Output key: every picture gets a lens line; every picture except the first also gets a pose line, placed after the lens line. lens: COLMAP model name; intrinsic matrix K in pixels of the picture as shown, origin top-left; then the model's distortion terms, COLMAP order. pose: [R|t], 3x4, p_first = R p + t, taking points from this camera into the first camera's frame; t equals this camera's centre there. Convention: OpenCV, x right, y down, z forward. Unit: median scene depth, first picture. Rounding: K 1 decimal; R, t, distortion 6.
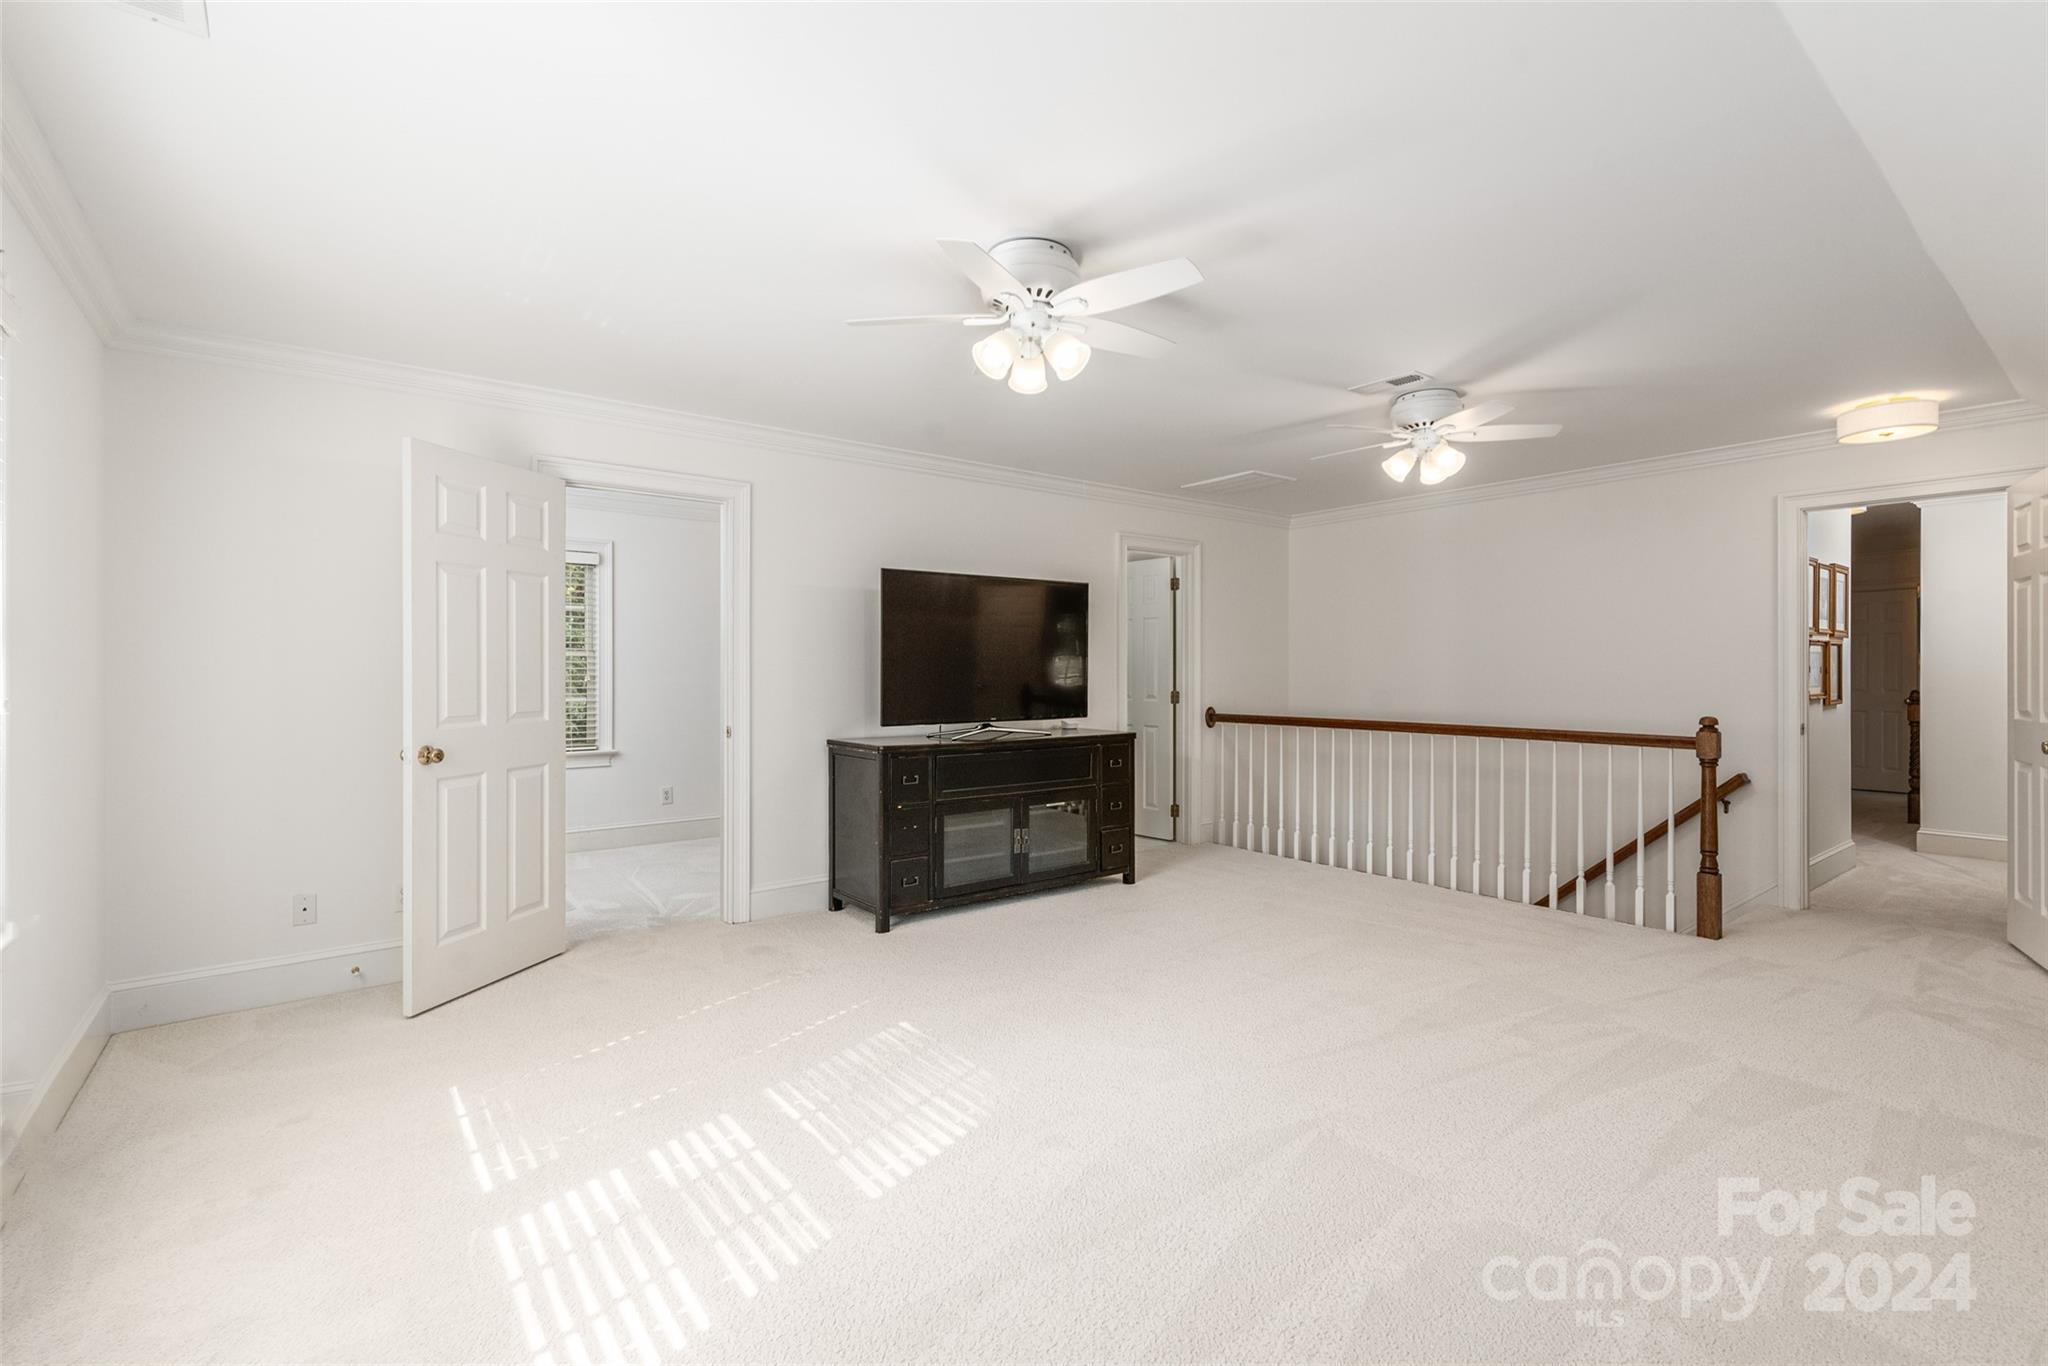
lens RADIAL K [[897.8, 0, 1024.8], [0, 897.8, 662.2], [0, 0, 1]] dist [0.000184, -0.000129]
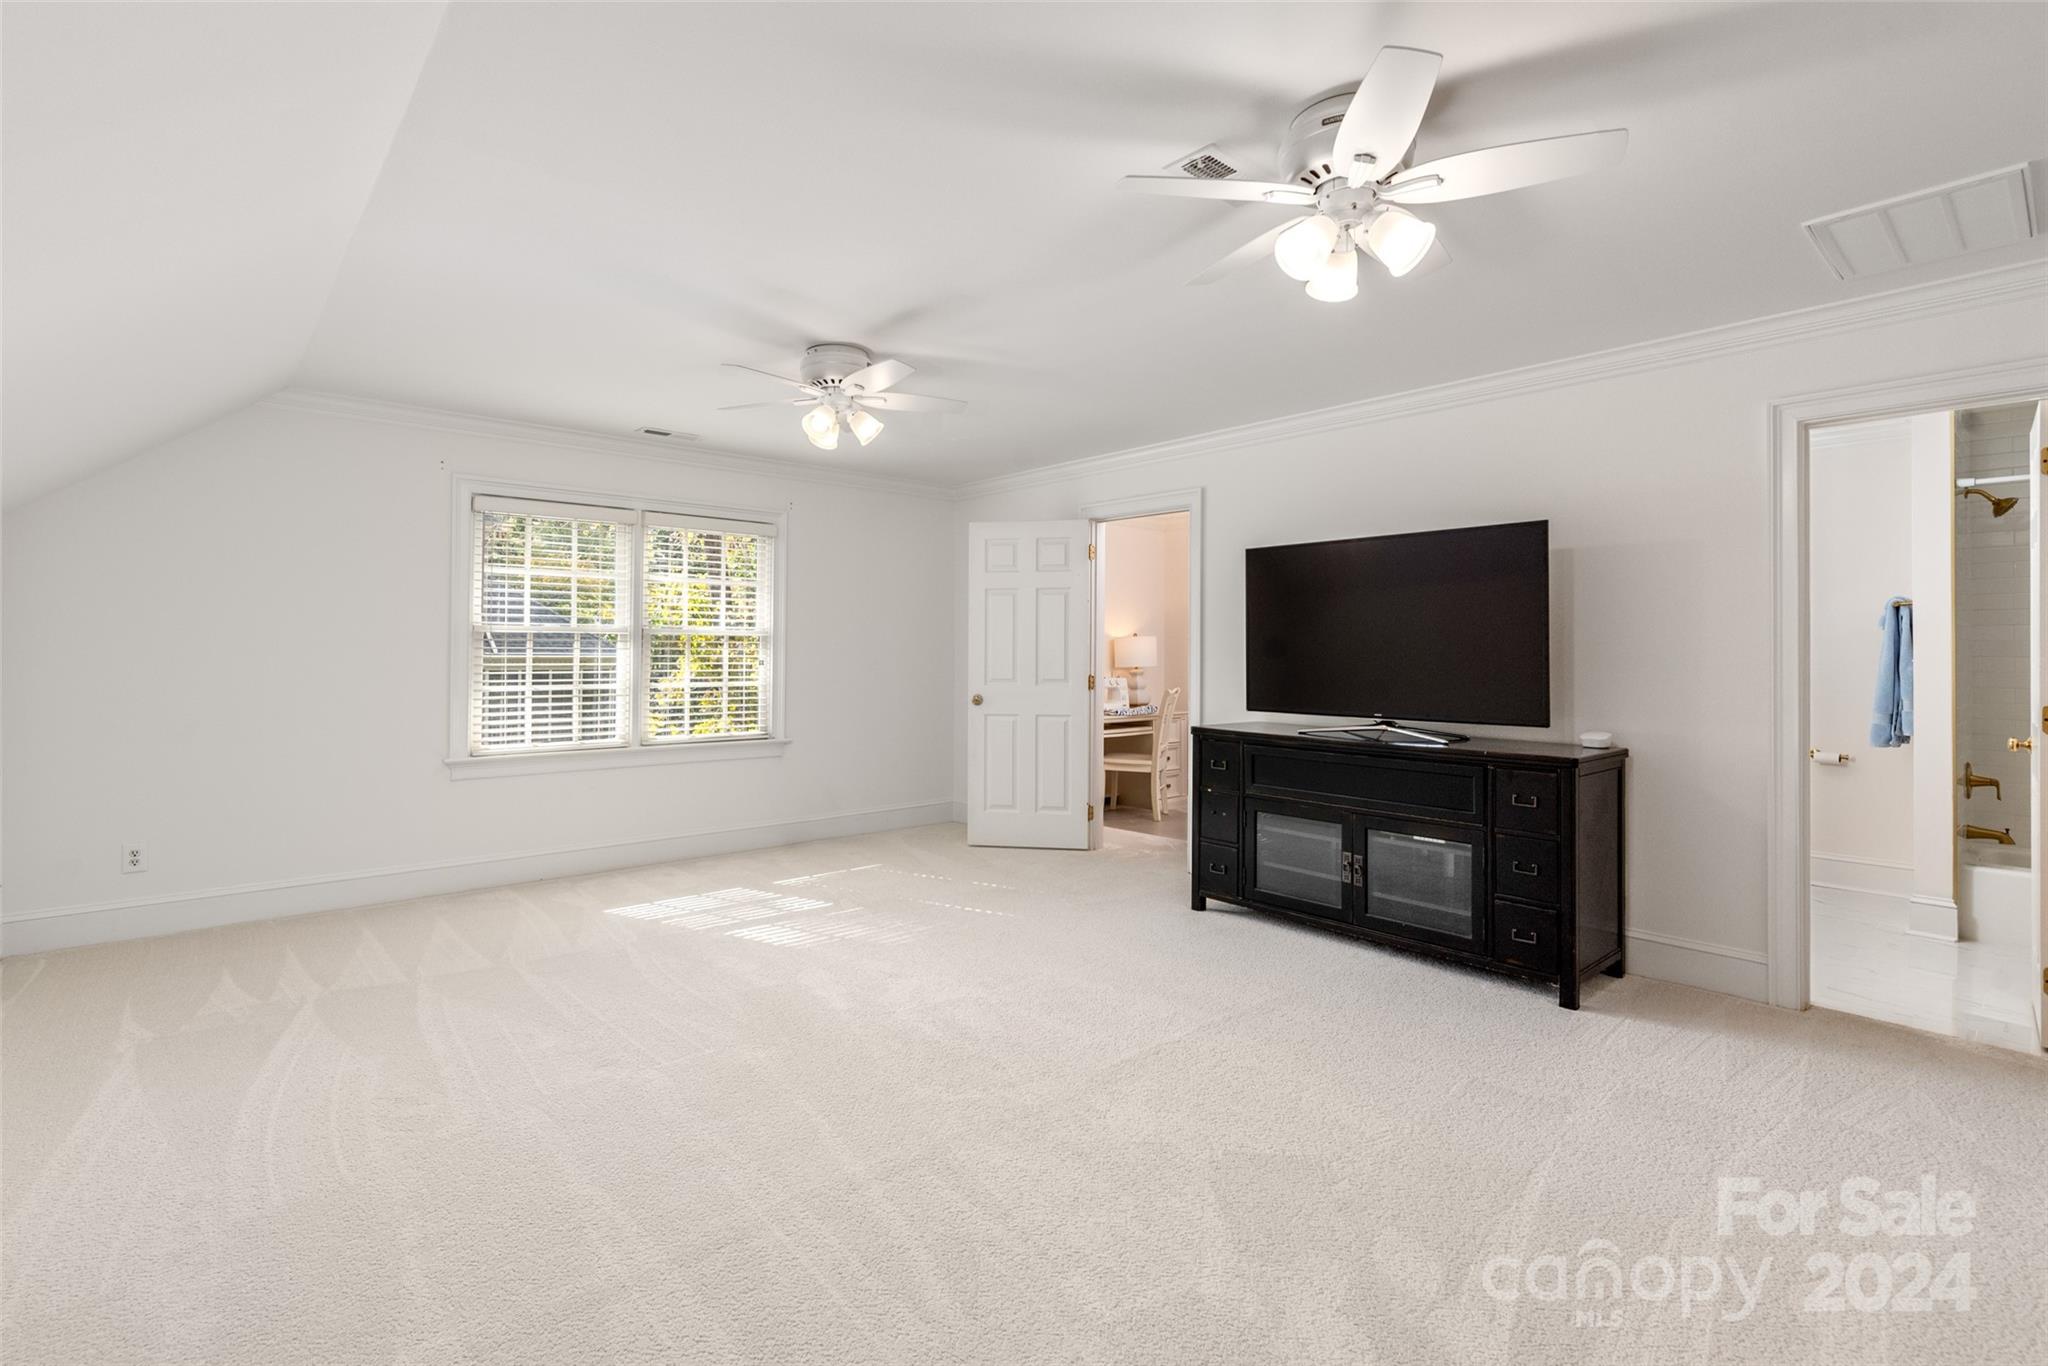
lens RADIAL K [[967.8, 0, 1020.9], [0, 967.8, 640.3], [0, 0, 1]] dist [-0.000797, -0.000658]
pose [[0.062061, -0.013671, -0.997979, 0.871524], [-0.001071, 0.999905, -0.013764, 0.009304], [0.998072, 0.001923, 0.062040, 0.684230]]
